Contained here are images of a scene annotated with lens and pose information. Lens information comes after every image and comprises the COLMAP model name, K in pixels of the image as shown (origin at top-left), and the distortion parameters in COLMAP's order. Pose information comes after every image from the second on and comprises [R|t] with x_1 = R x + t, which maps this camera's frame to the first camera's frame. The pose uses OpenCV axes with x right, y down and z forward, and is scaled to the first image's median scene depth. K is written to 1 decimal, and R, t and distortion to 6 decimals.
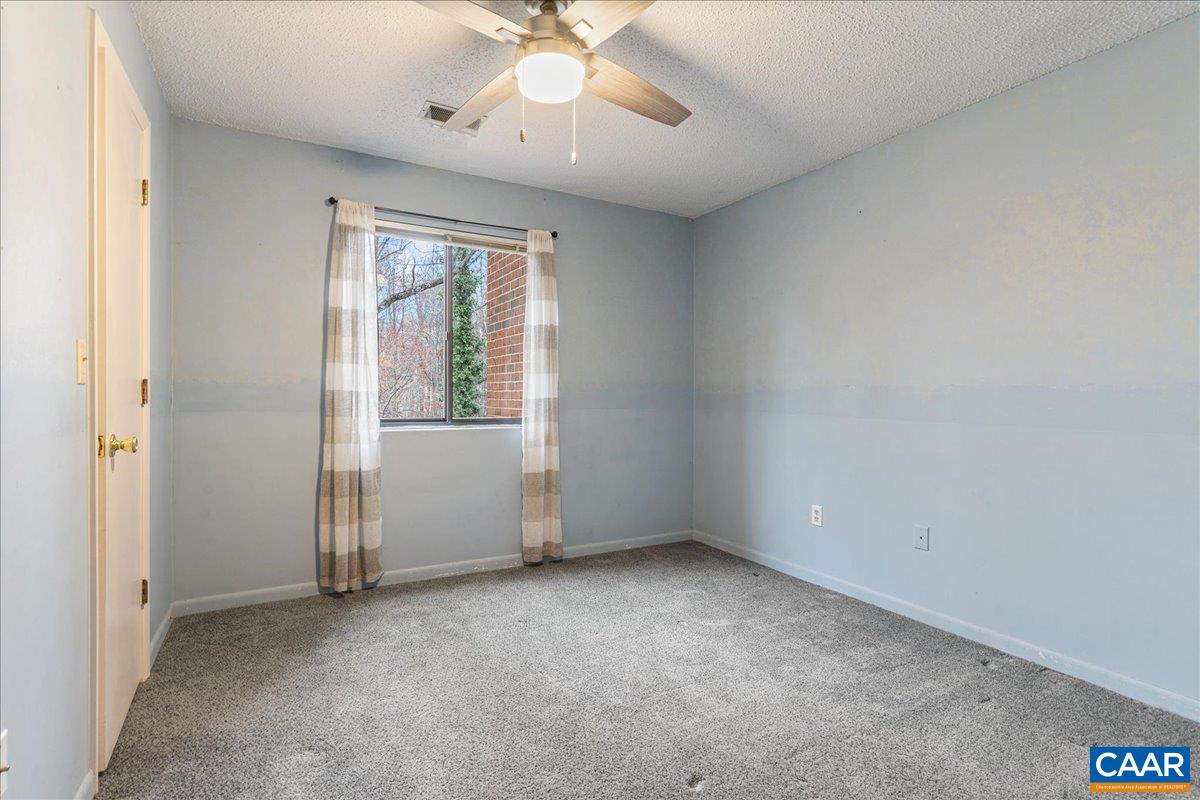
lens RADIAL K [[578.0, 0, 590.5], [0, 578.0, 397.1], [0, 0, 1]] dist [0.002963, -0.001597]
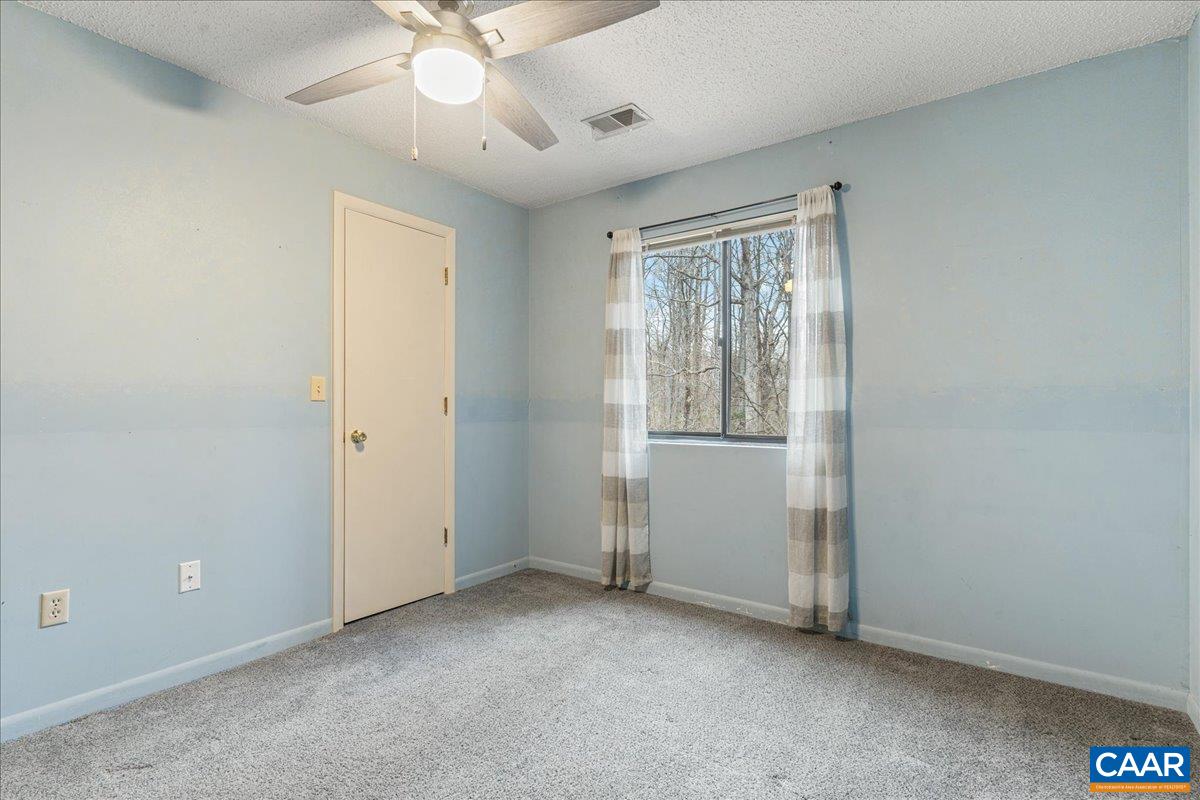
lens RADIAL K [[578.0, 0, 593.7], [0, 578.0, 407.4], [0, 0, 1]] dist [0.002963, -0.001597]
pose [[0.423793, -0.003394, -0.905753, 0.525739], [-0.003670, 0.999978, -0.005465, 0.001850], [0.905751, 0.005640, 0.423772, 0.470501]]
